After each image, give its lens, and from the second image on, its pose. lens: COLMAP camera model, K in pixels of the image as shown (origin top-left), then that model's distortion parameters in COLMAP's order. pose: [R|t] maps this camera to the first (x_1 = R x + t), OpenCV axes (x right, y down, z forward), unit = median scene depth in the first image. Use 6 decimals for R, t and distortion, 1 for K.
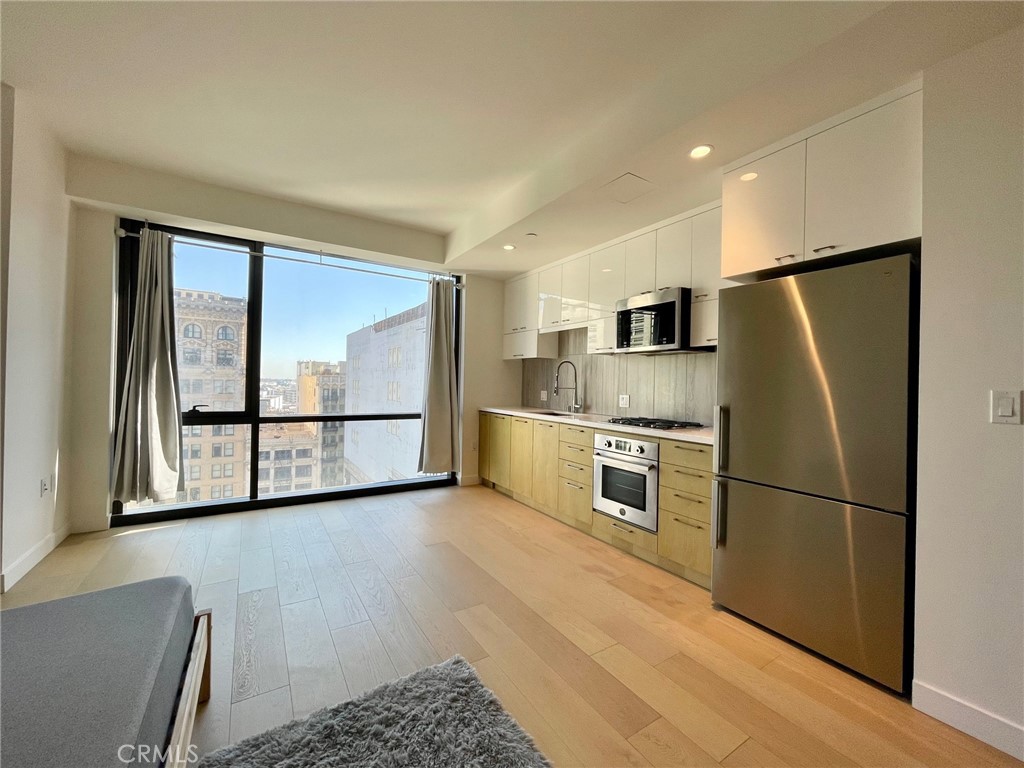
lens RADIAL K [[412.5, 0, 510.5], [0, 412.5, 380.7], [0, 0, 1]] dist [-0.001126, 0.000189]
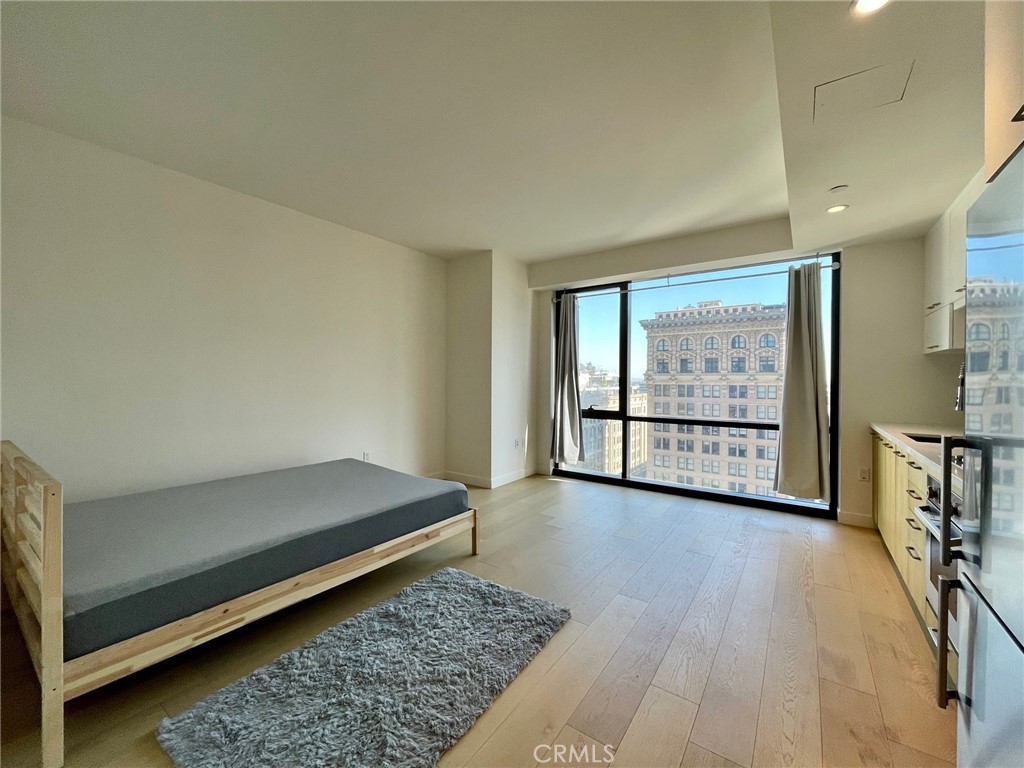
lens RADIAL K [[412.5, 0, 510.5], [0, 412.5, 380.7], [0, 0, 1]] dist [-0.001126, 0.000189]
pose [[0.376870, -0.019002, -0.926071, 0.384382], [0.006677, 0.999819, -0.017798, -0.001677], [0.926242, 0.000524, 0.376929, 0.142231]]
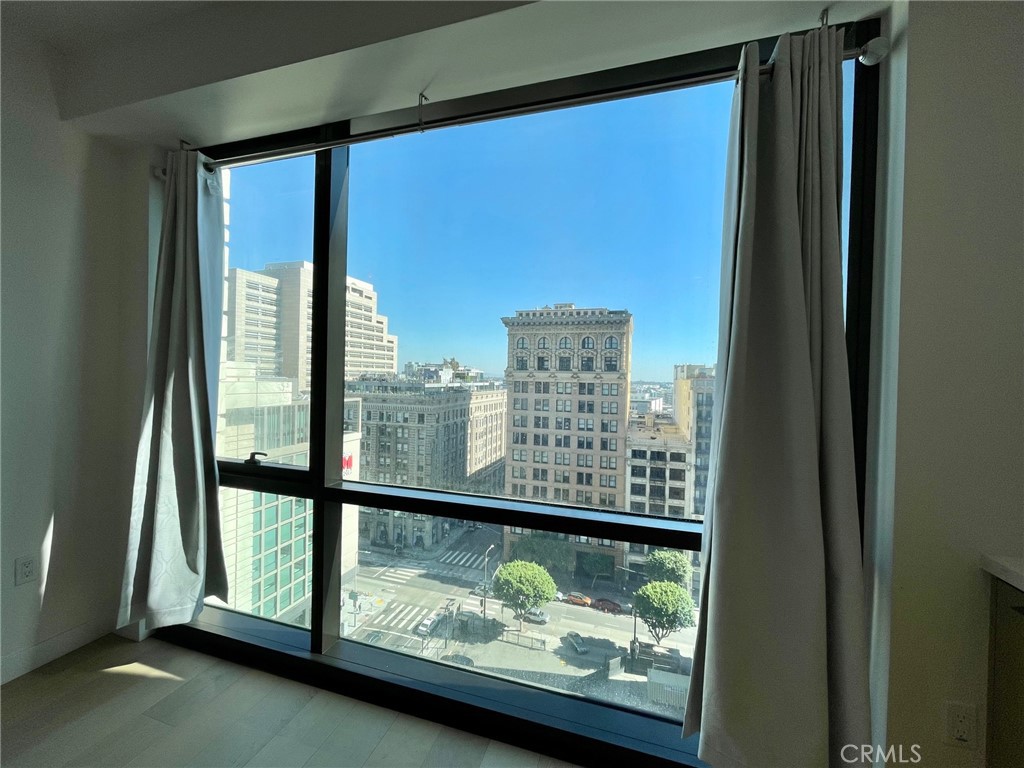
lens RADIAL K [[412.5, 0, 510.5], [0, 412.5, 380.7], [0, 0, 1]] dist [-0.001126, 0.000189]
pose [[0.650492, -0.001425, -0.759512, -0.082365], [-0.004484, 0.999974, -0.005716, -0.028874], [0.759500, 0.007124, 0.650469, 0.708587]]
